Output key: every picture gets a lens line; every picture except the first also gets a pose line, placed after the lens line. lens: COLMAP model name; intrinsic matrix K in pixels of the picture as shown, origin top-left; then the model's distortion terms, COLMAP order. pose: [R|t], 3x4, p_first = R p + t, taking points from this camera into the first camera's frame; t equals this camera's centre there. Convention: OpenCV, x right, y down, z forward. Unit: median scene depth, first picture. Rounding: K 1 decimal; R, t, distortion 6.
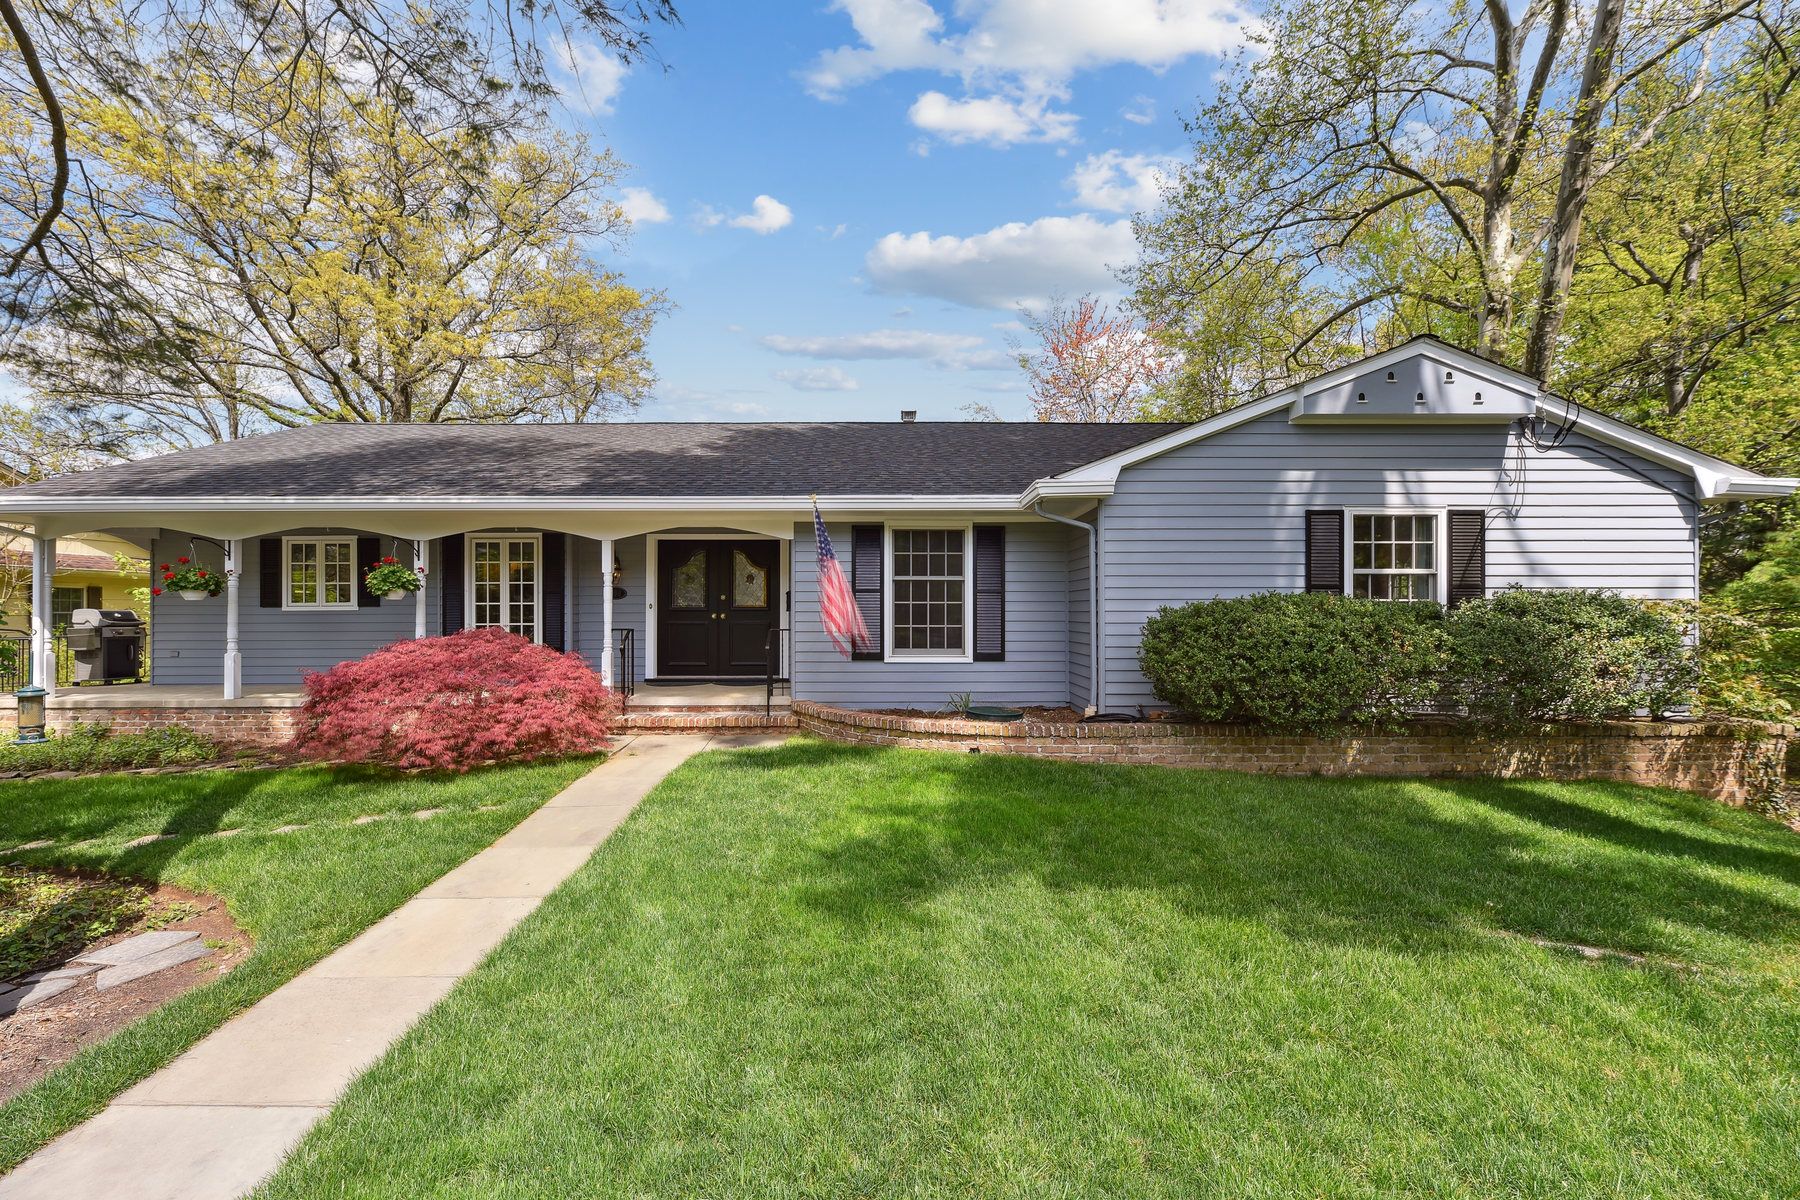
lens RADIAL K [[741.2, 0, 898.3], [0, 741.2, 612.4], [0, 0, 1]] dist [-0.000026, -0.000763]
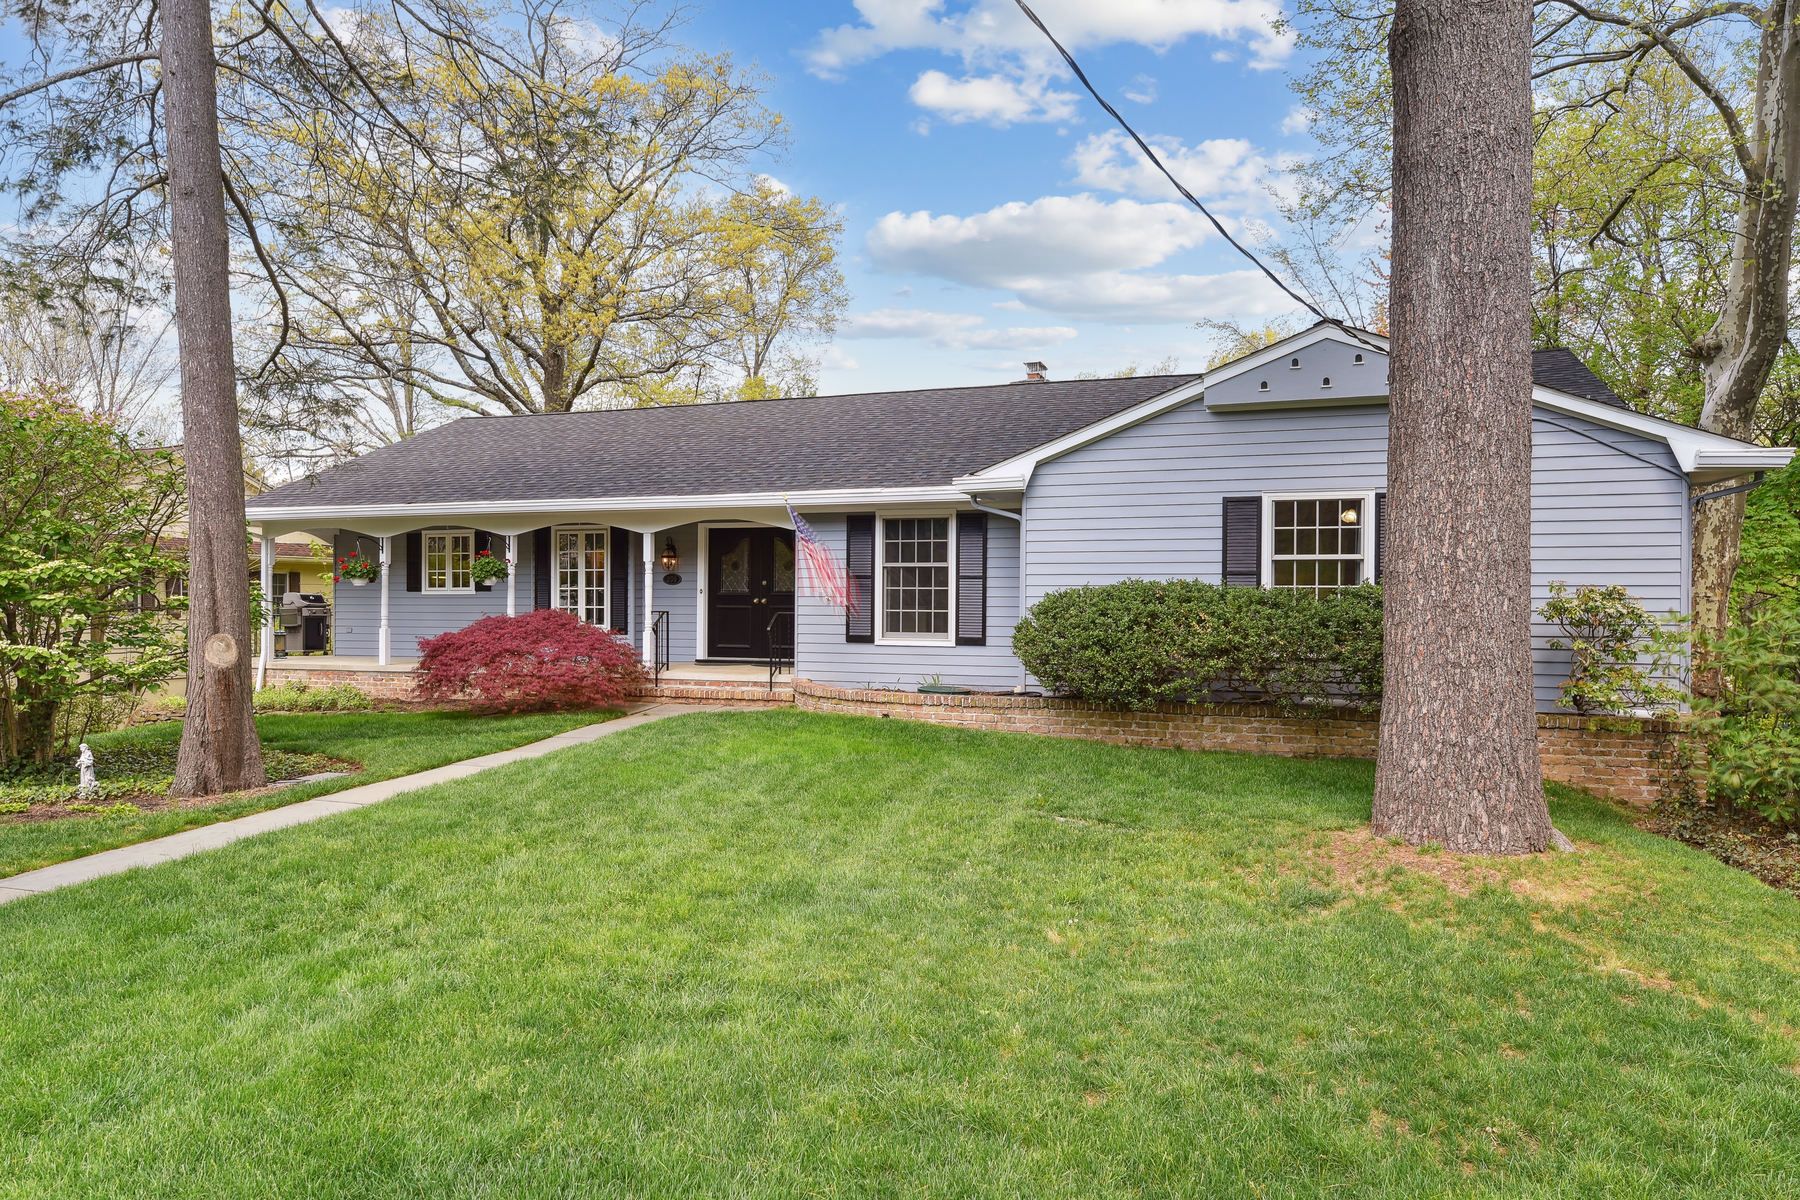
lens RADIAL K [[1183.5, 0, 900.8], [0, 1183.5, 596.5], [0, 0, 1]] dist [-0.006002, 0.000942]
pose [[0.940614, 0.003611, -0.339458, 0.584340], [-0.005341, 0.999977, -0.004162, 0.005580], [0.339435, 0.005728, 0.940612, -0.566158]]
